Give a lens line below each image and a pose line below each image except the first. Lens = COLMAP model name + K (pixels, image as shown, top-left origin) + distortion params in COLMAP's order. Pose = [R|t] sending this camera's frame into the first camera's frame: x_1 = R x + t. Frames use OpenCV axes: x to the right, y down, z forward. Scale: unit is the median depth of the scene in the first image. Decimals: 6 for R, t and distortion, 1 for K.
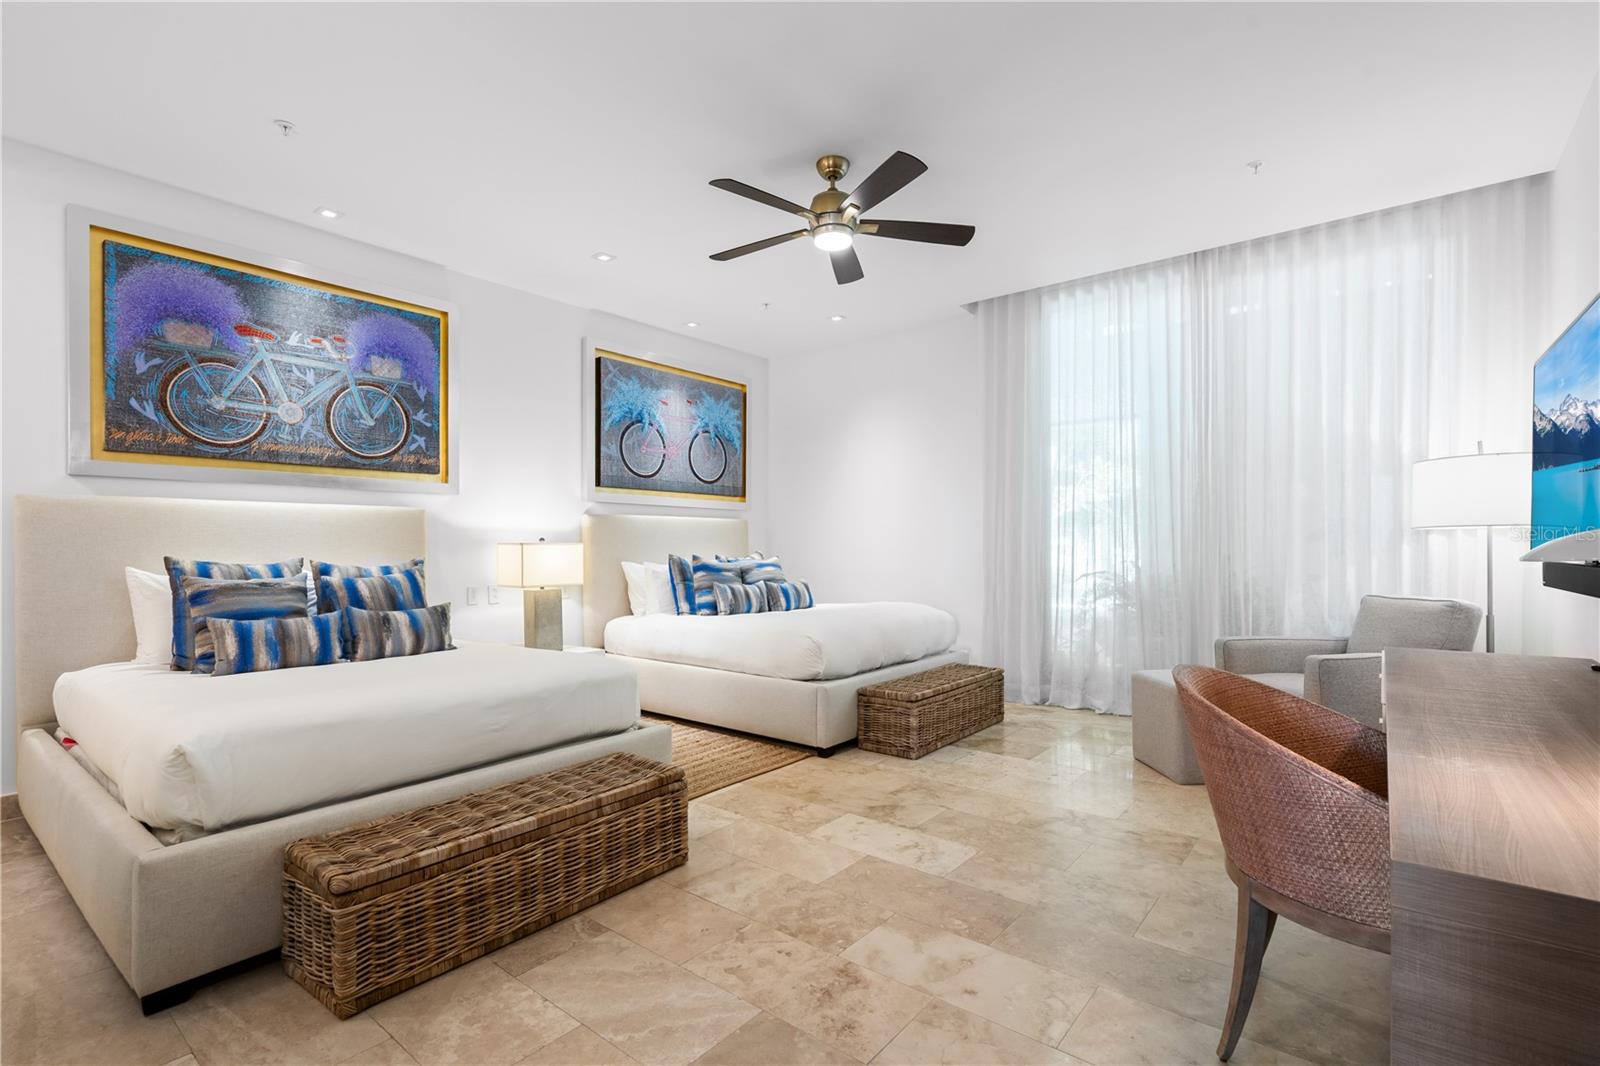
lens RADIAL K [[745.1, 0, 802.4], [0, 745.1, 542.7], [0, 0, 1]] dist [-0.001023, 0.000087]
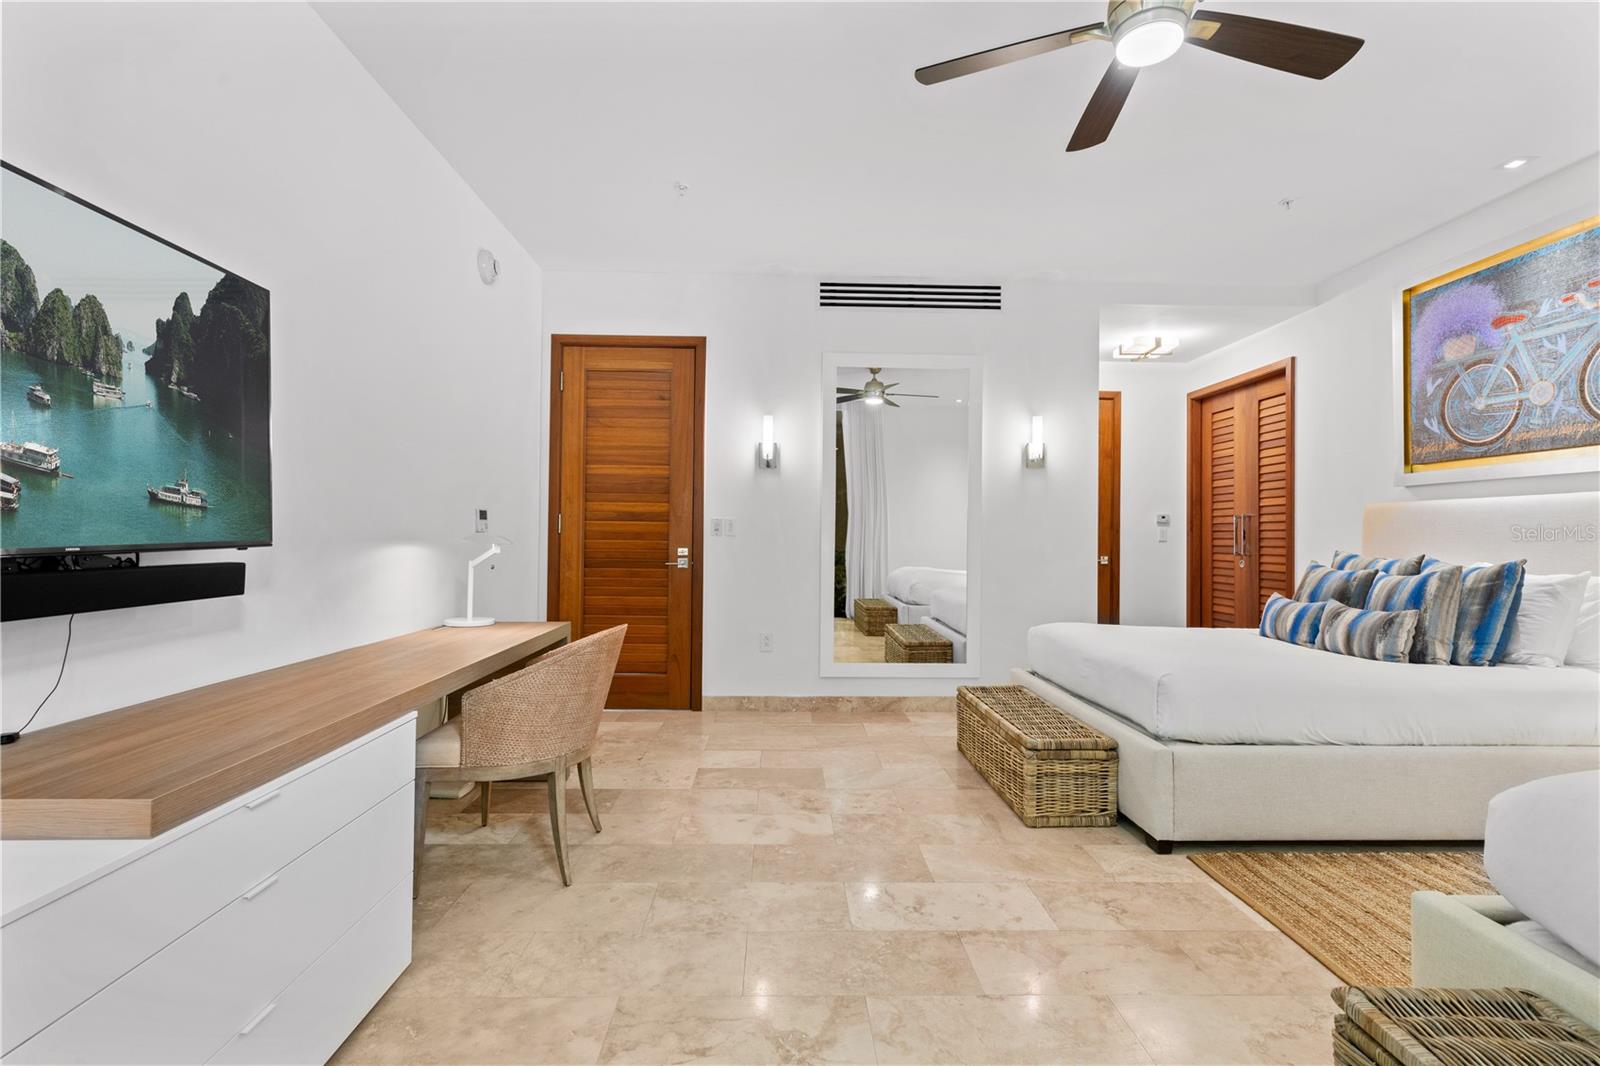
lens RADIAL K [[760.7, 0, 800.0], [0, 760.7, 533.0], [0, 0, 1]] dist [-0.002555, -0.000307]
pose [[-0.764484, -0.004861, -0.644624, 0.538596], [-0.001697, 0.999983, -0.005528, -0.001355], [0.644640, -0.003132, -0.764480, 1.060145]]
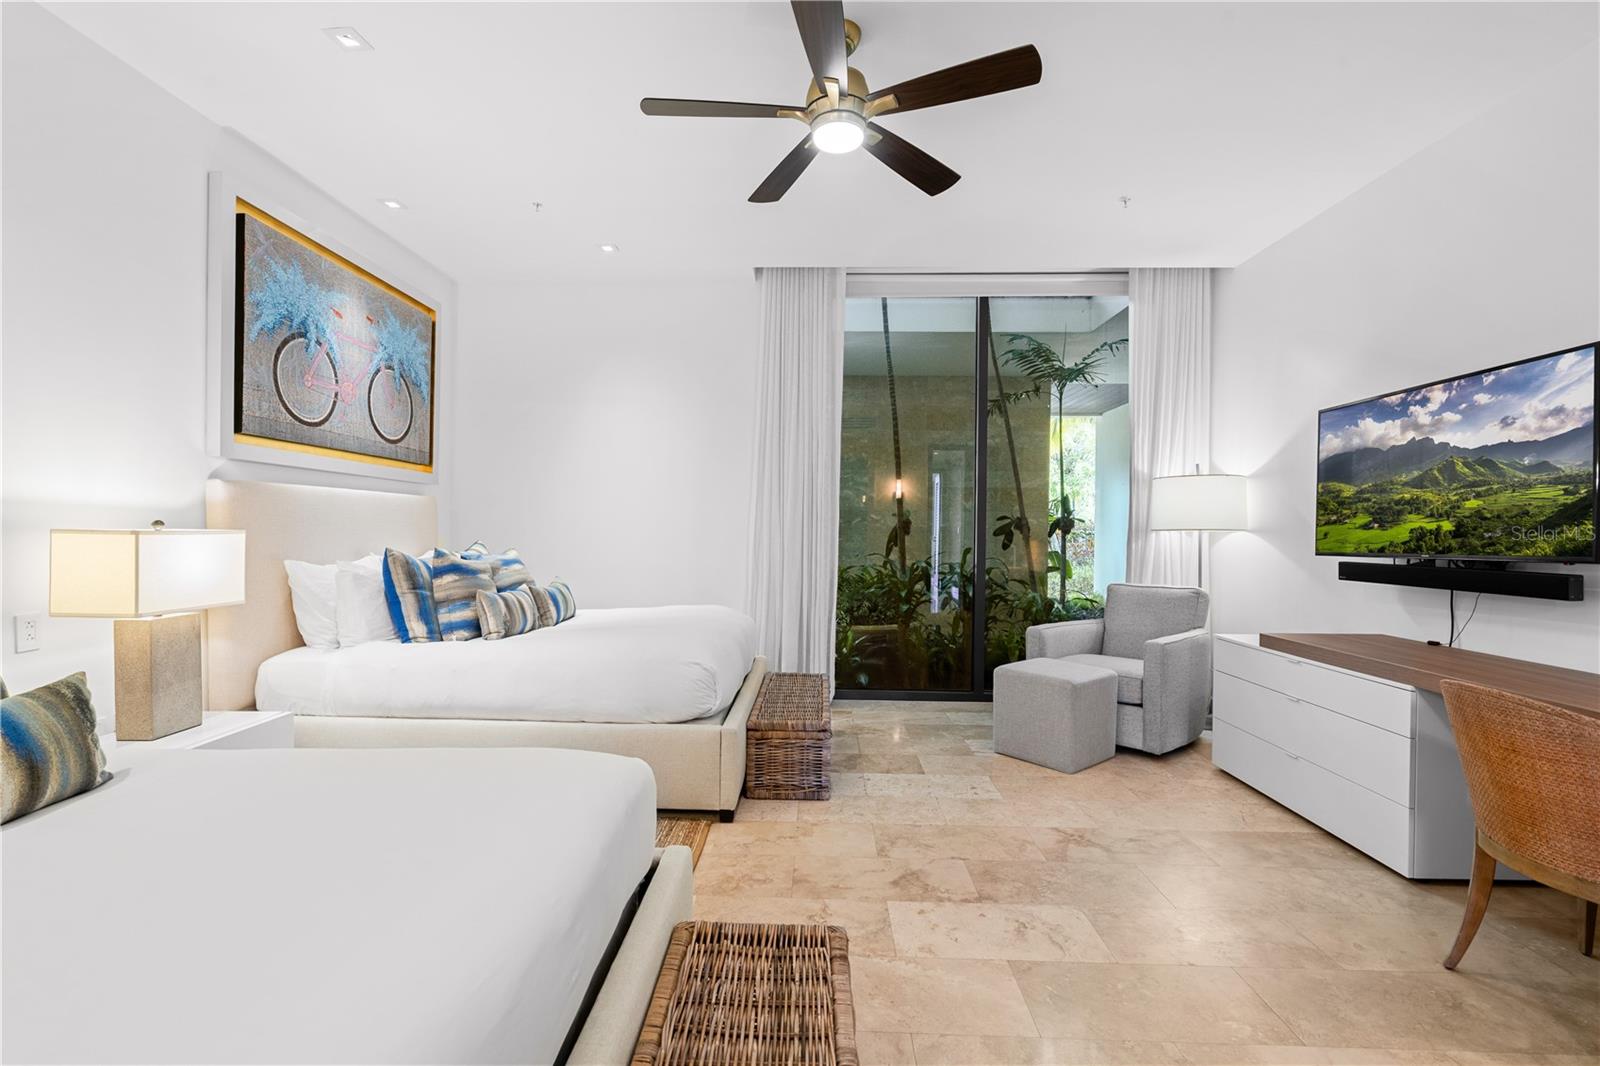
lens RADIAL K [[724.4, 0, 803.5], [0, 724.4, 535.2], [0, 0, 1]] dist [-0.003663, 0.000090]
pose [[0.797294, 0.009502, 0.603516, -0.345430], [-0.017502, 0.999820, 0.007381, -0.009280], [-0.603337, -0.016447, 0.797317, 0.360834]]
